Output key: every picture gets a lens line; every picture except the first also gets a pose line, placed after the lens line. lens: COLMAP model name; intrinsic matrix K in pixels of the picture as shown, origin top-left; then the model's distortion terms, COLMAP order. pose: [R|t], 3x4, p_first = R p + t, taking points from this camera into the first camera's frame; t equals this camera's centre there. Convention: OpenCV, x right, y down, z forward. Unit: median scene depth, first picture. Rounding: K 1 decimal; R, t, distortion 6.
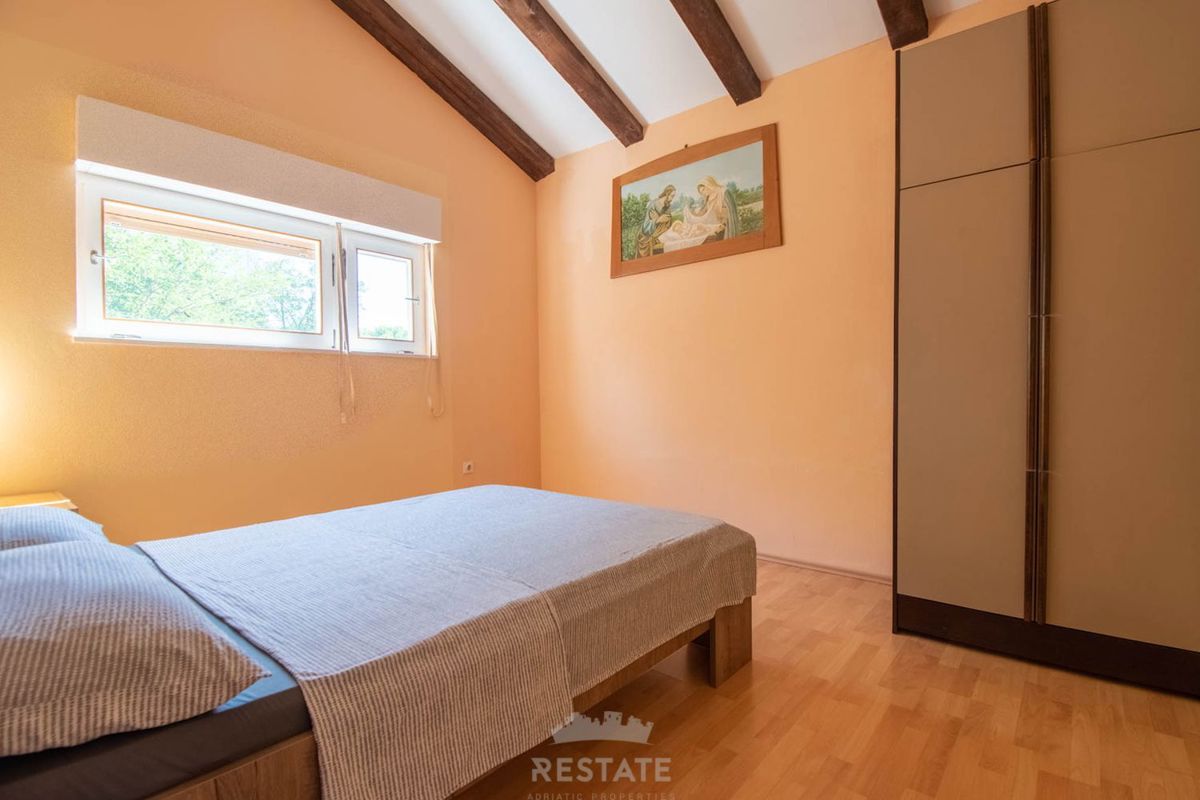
lens RADIAL K [[561.0, 0, 598.4], [0, 561.0, 403.3], [0, 0, 1]] dist [-0.000365, -0.000581]
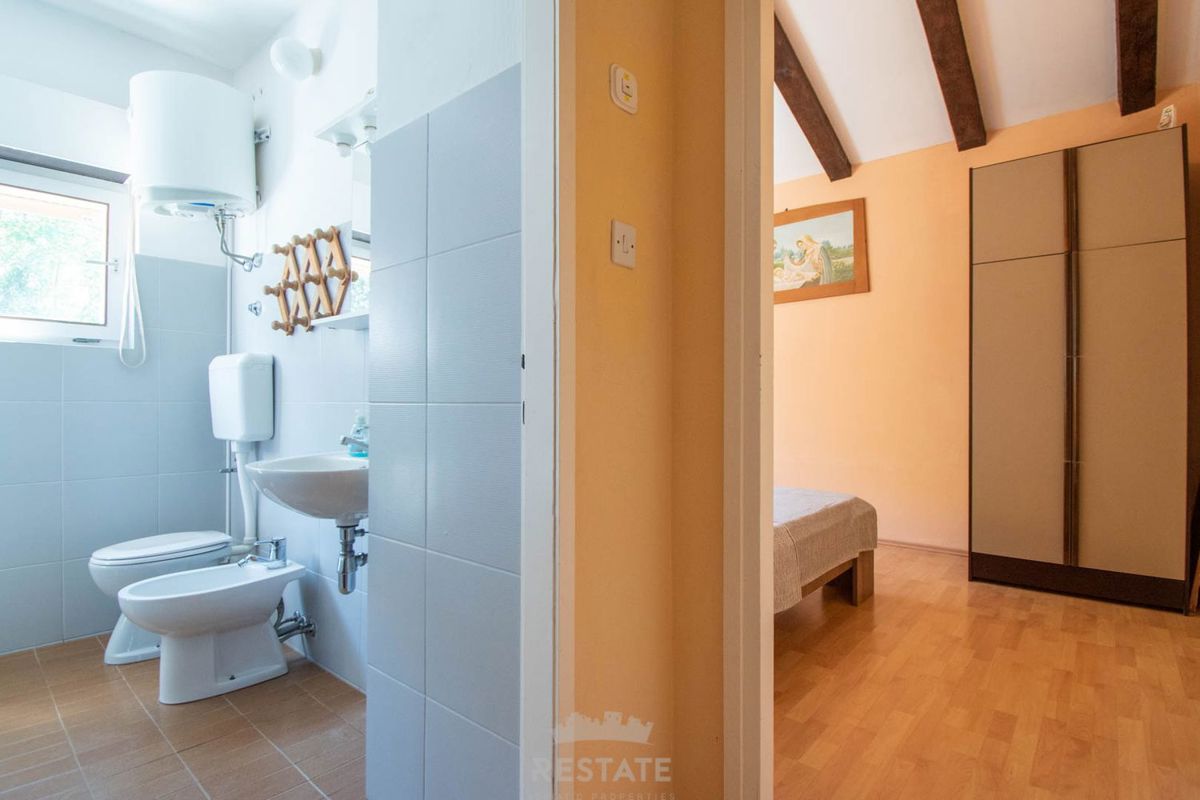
lens RADIAL K [[592.5, 0, 600.0], [0, 592.5, 400.0], [0, 0, 1]] dist [-0.003328, -0.001198]
pose [[0.999918, 0.011973, 0.004513, -0.414185], [-0.011846, 0.999558, -0.027252, 0.013549], [-0.004837, 0.027197, 0.999618, -0.489042]]
